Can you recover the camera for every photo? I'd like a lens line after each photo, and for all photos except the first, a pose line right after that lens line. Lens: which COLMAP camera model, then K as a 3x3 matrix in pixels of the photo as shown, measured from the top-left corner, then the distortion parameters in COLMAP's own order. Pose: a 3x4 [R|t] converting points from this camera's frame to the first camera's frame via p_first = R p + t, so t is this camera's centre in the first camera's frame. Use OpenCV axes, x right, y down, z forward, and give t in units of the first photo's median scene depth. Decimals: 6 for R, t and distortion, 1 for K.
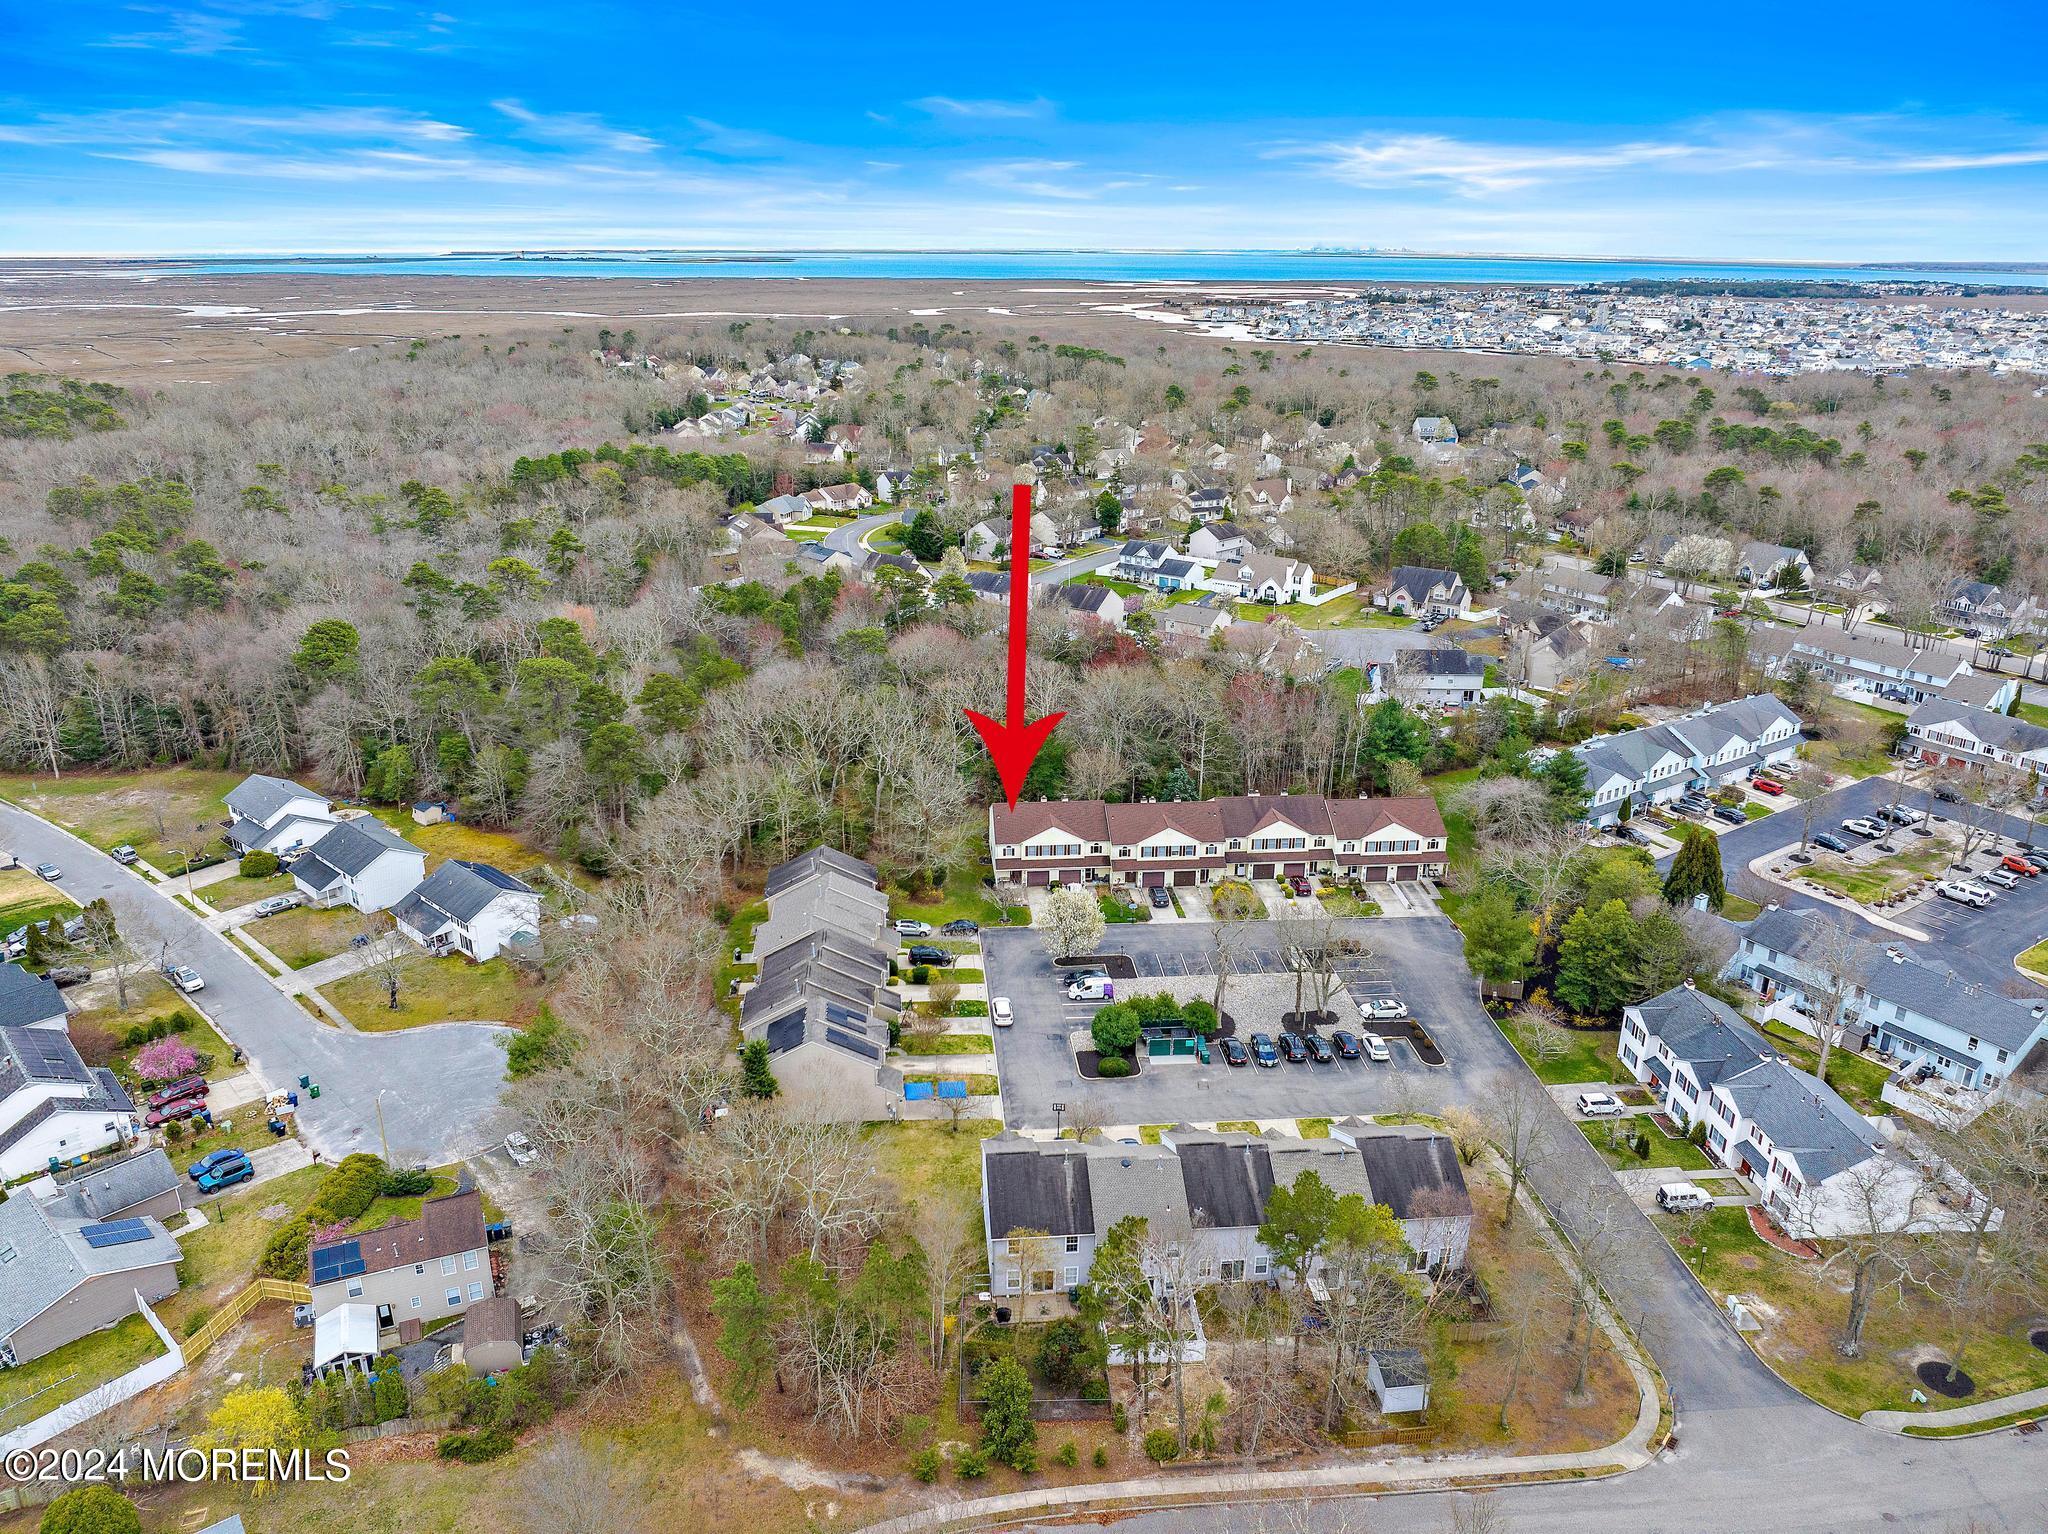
lens RADIAL K [[1439.6, 0, 1024.0], [0, 1439.6, 767.0], [0, 0, 1]] dist [-0.039156, 0.005404]
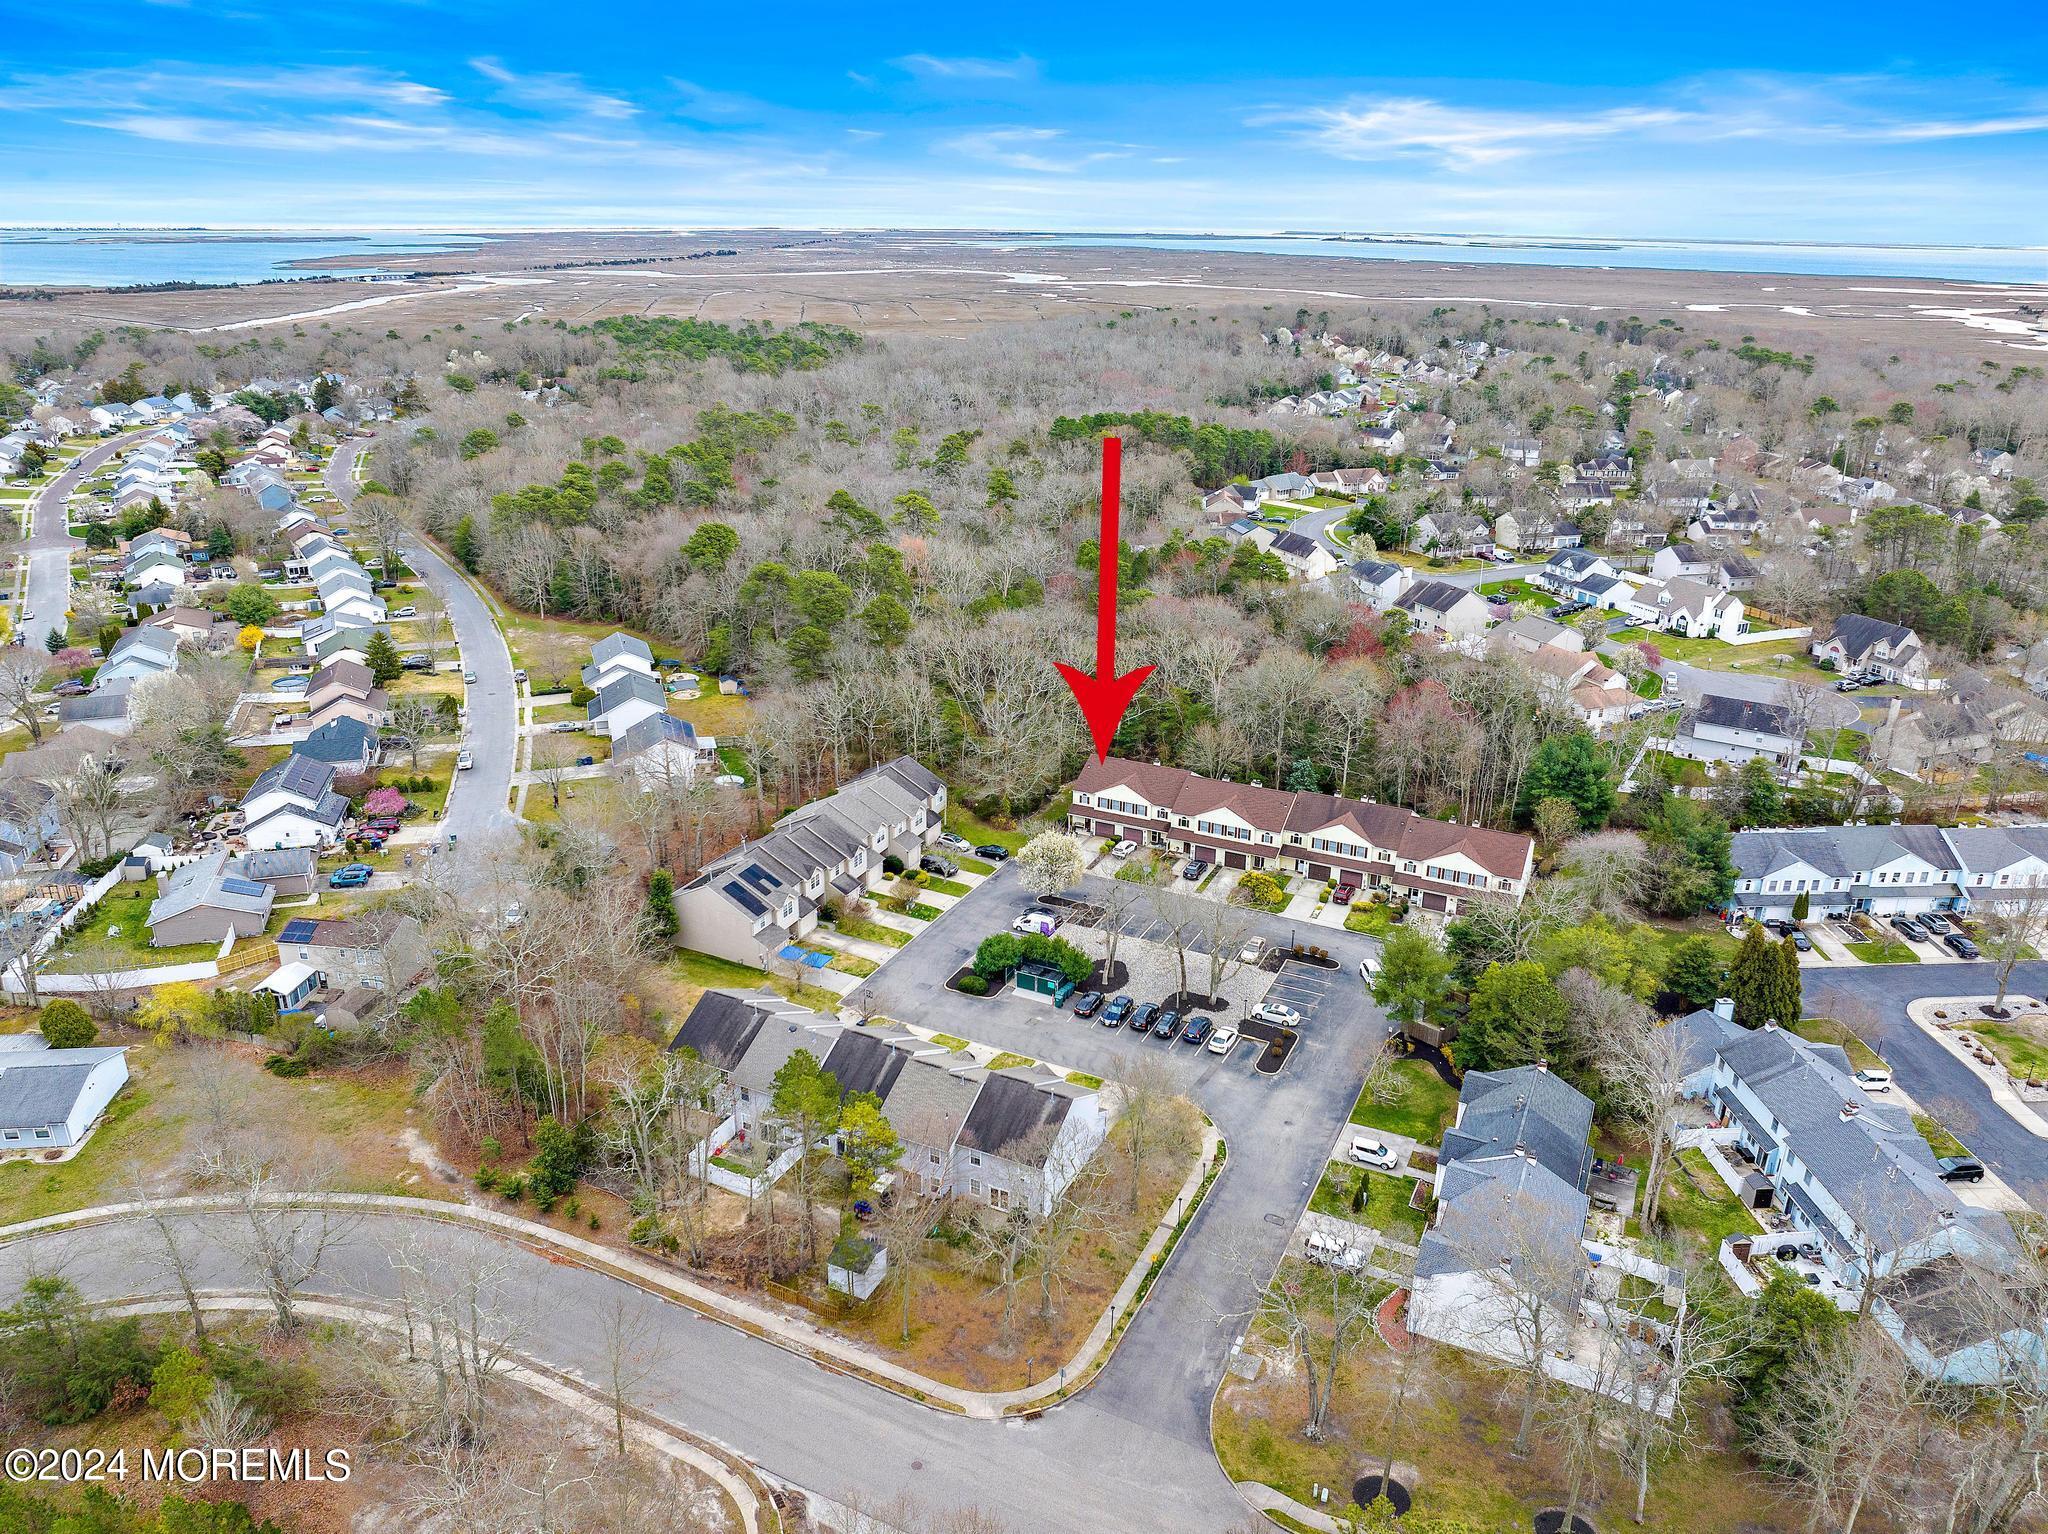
lens RADIAL K [[1425.6, 0, 1019.4], [0, 1425.6, 802.0], [0, 0, 1]] dist [-0.010632, -0.051592]
pose [[0.856335, 0.197664, -0.477095, 0.446907], [-0.181086, 0.980122, 0.081041, -0.015608], [0.483630, 0.016997, 0.875107, 0.056493]]
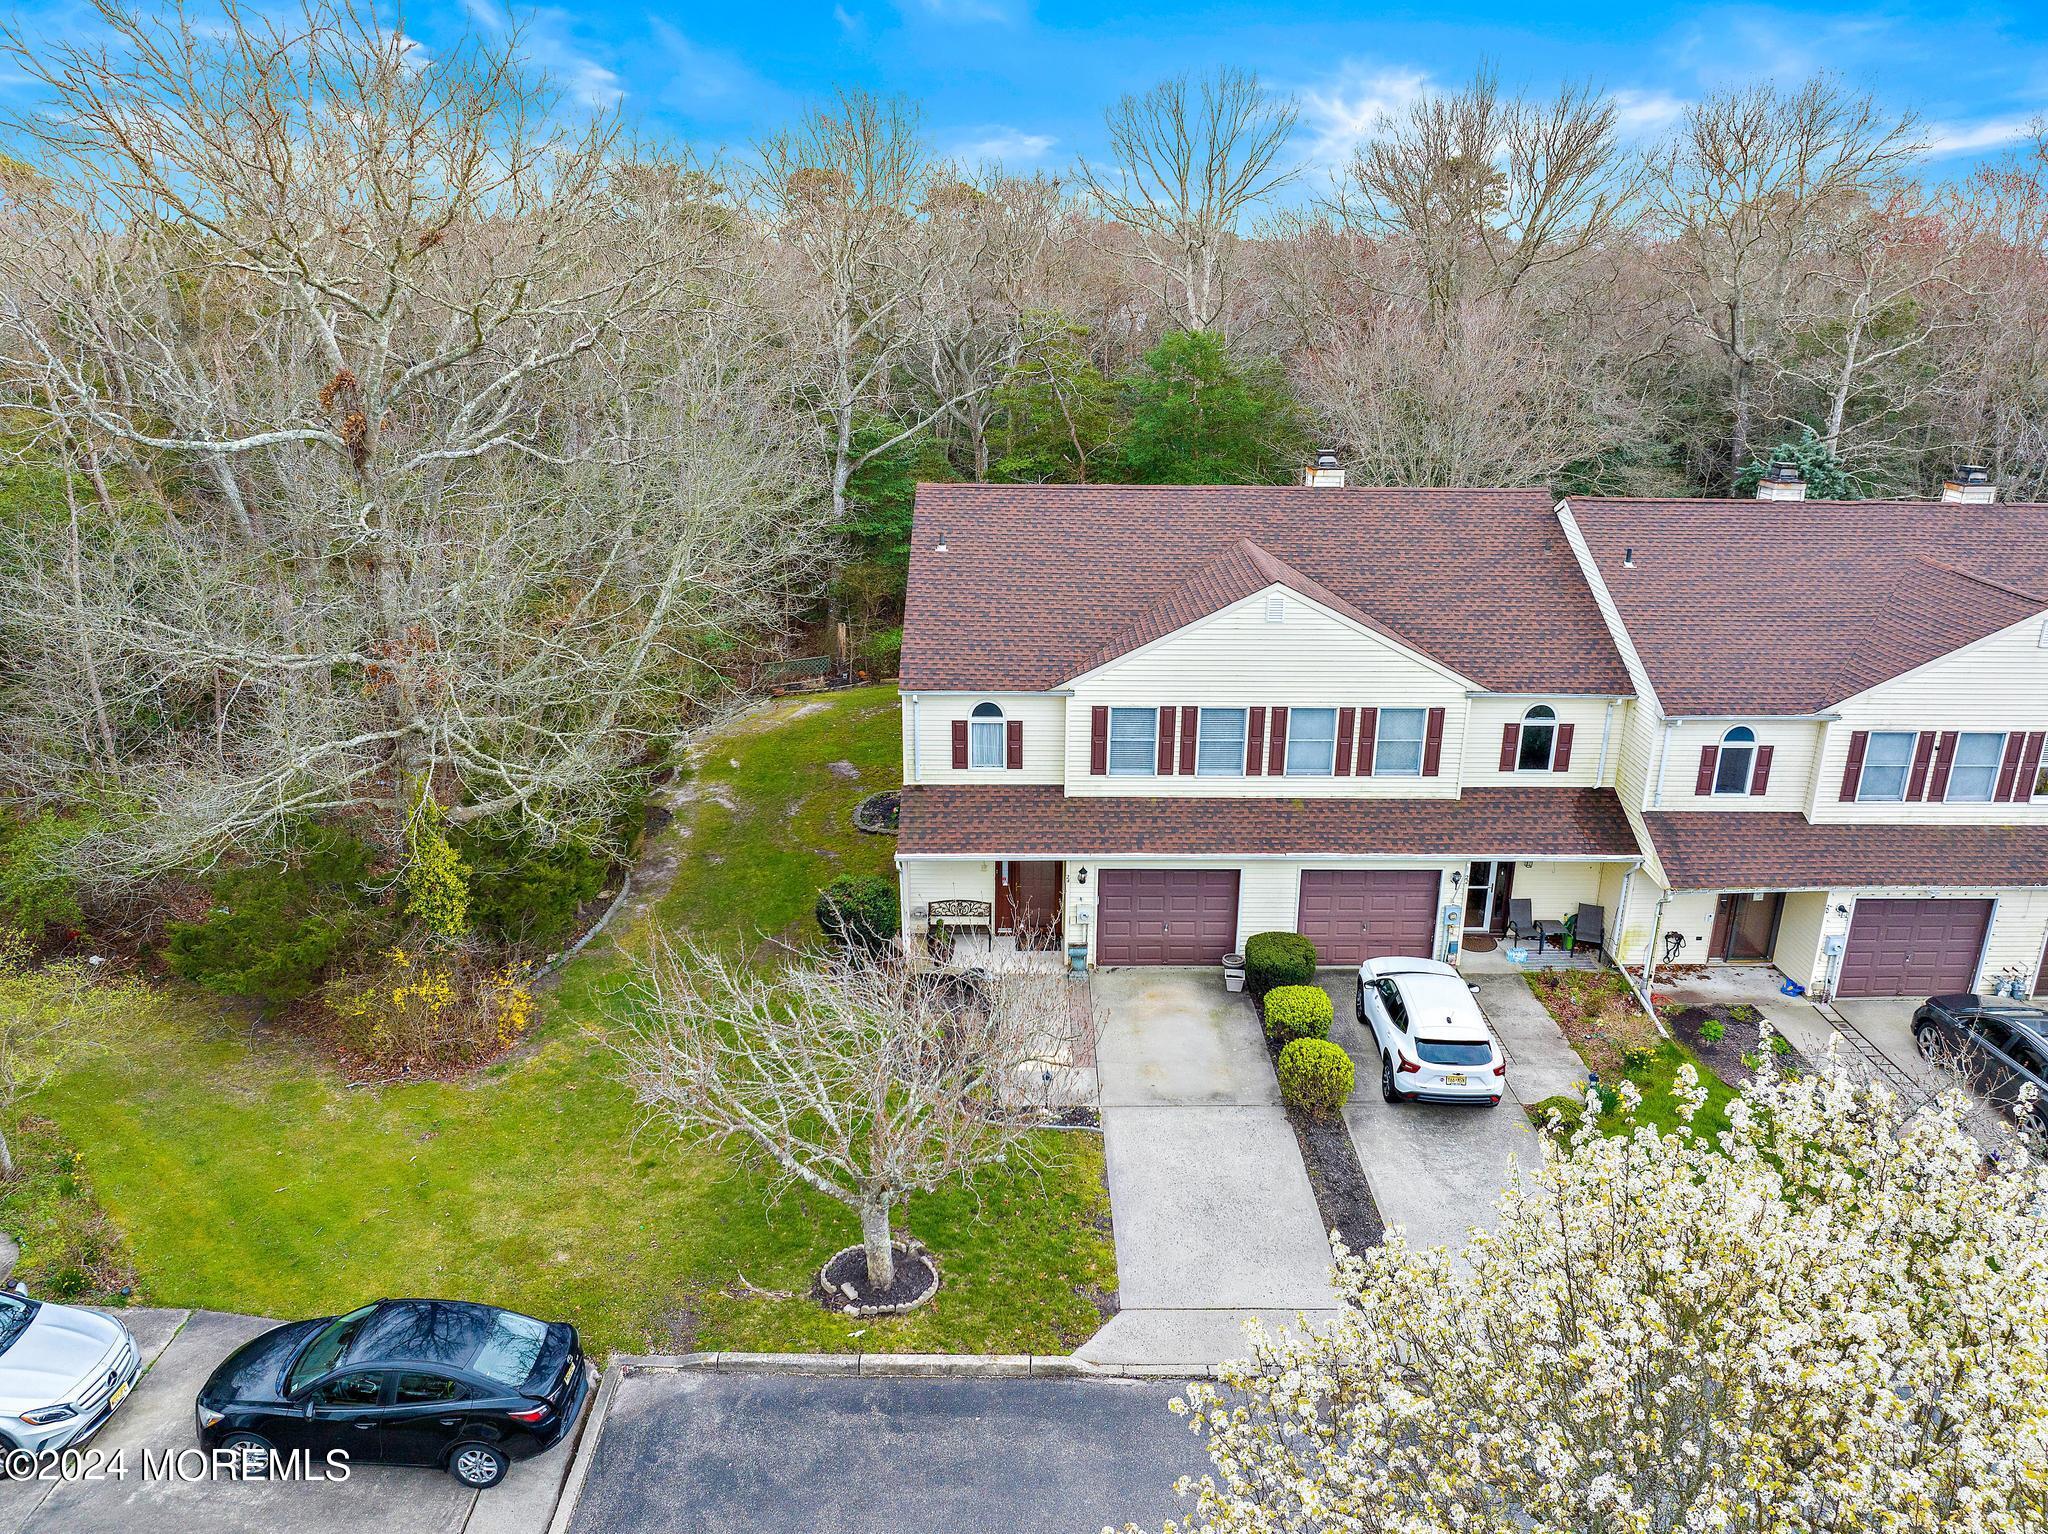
lens RADIAL K [[1439.6, 0, 1024.0], [0, 1439.6, 767.0], [0, 0, 1]] dist [-0.039156, 0.005404]
pose [[0.996796, 0.026595, -0.075433, 0.005629], [-0.027090, 0.999618, -0.005545, 0.061966], [0.075257, 0.007571, 0.997135, 0.835721]]
